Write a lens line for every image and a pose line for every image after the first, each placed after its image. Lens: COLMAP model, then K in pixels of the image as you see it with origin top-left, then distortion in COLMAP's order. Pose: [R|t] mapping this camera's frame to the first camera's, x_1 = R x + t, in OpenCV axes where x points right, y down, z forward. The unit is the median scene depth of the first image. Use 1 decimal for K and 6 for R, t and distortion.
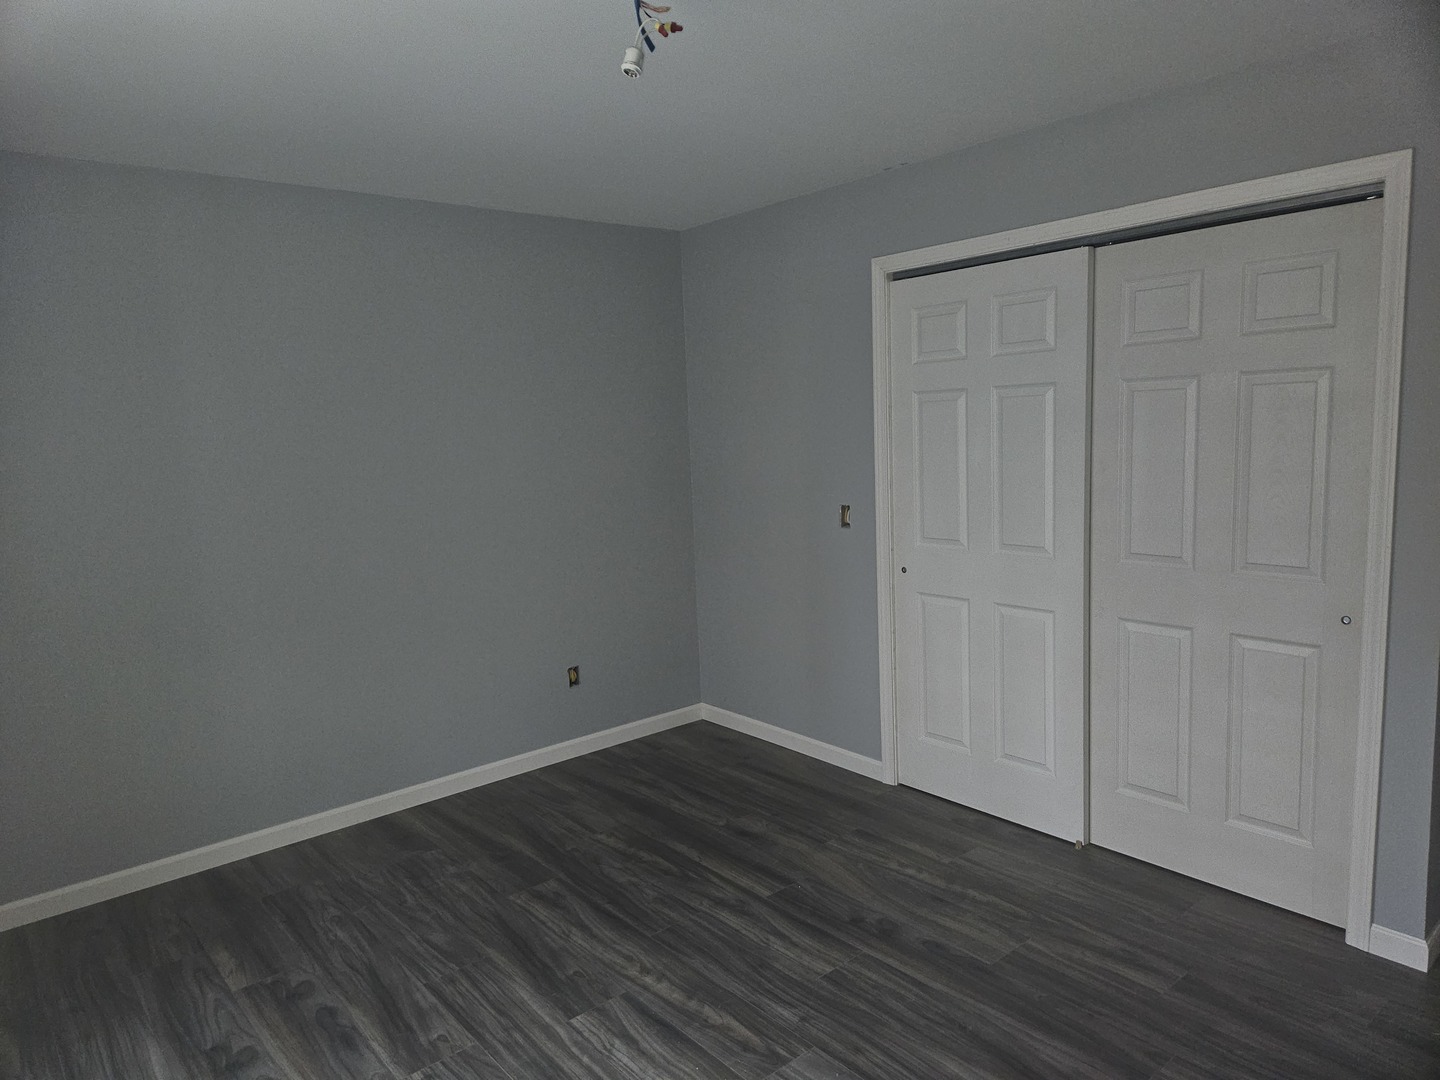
lens RADIAL K [[949.1, 0, 713.5], [0, 949.1, 545.9], [0, 0, 1]] dist [0.034797, -0.001970]
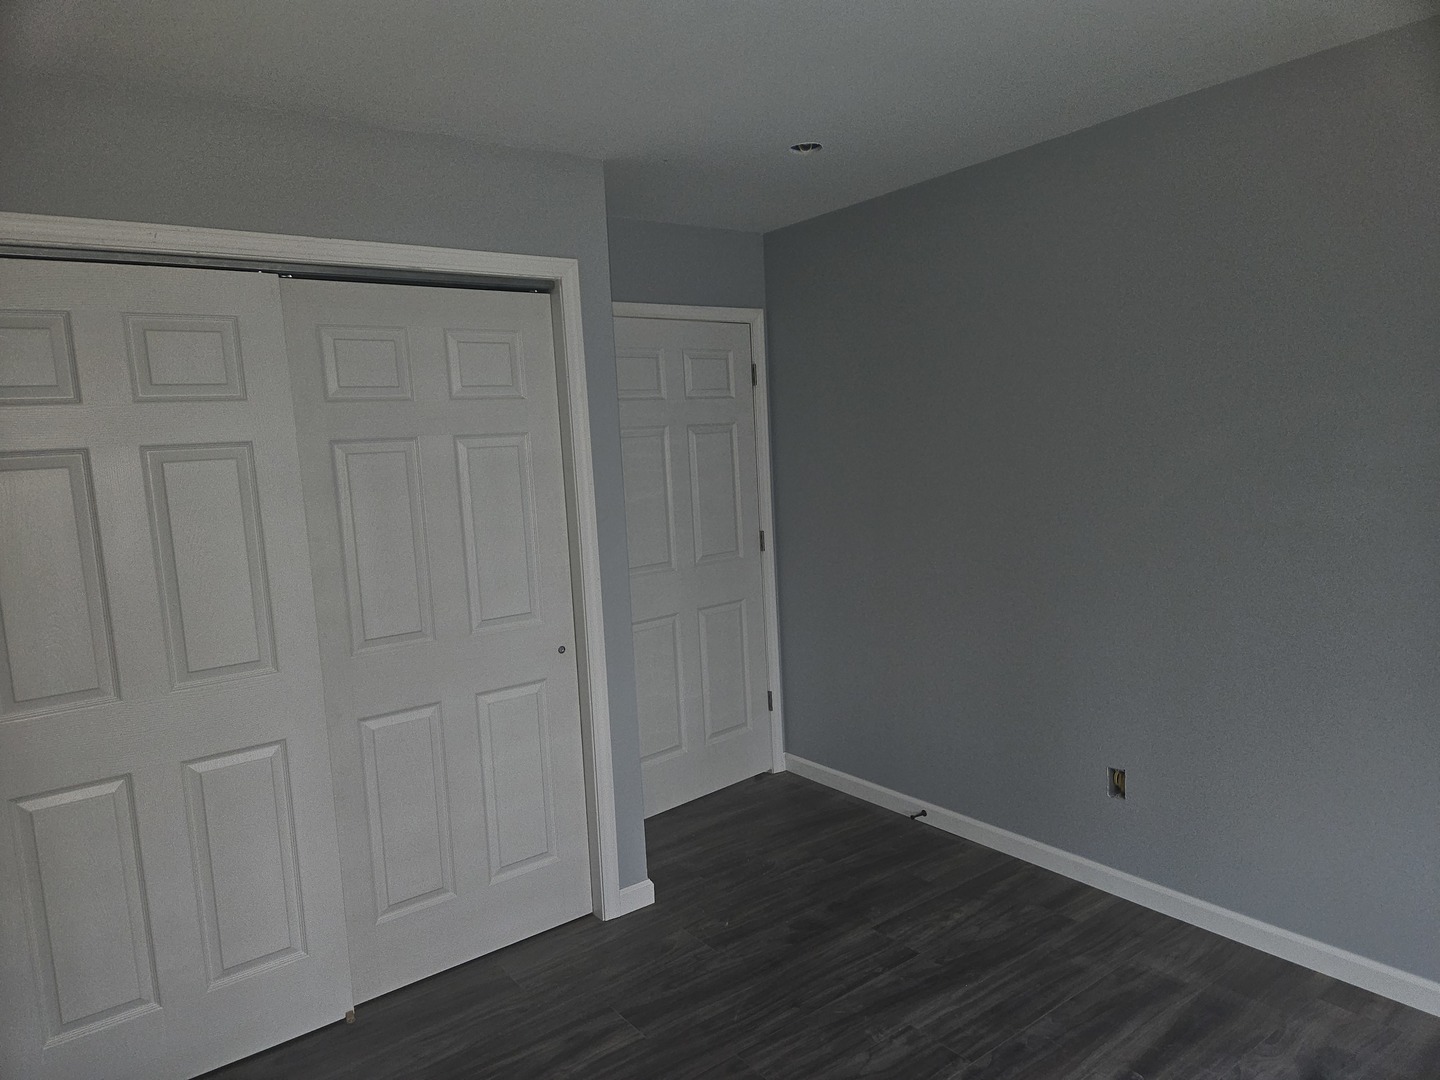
lens RADIAL K [[949.1, 0, 713.5], [0, 949.1, 545.9], [0, 0, 1]] dist [0.034797, -0.001970]
pose [[0.070268, -0.080299, 0.994291, -0.438305], [0.186514, 0.980234, 0.065983, -0.083422], [-0.979936, 0.180813, 0.083856, 0.678318]]
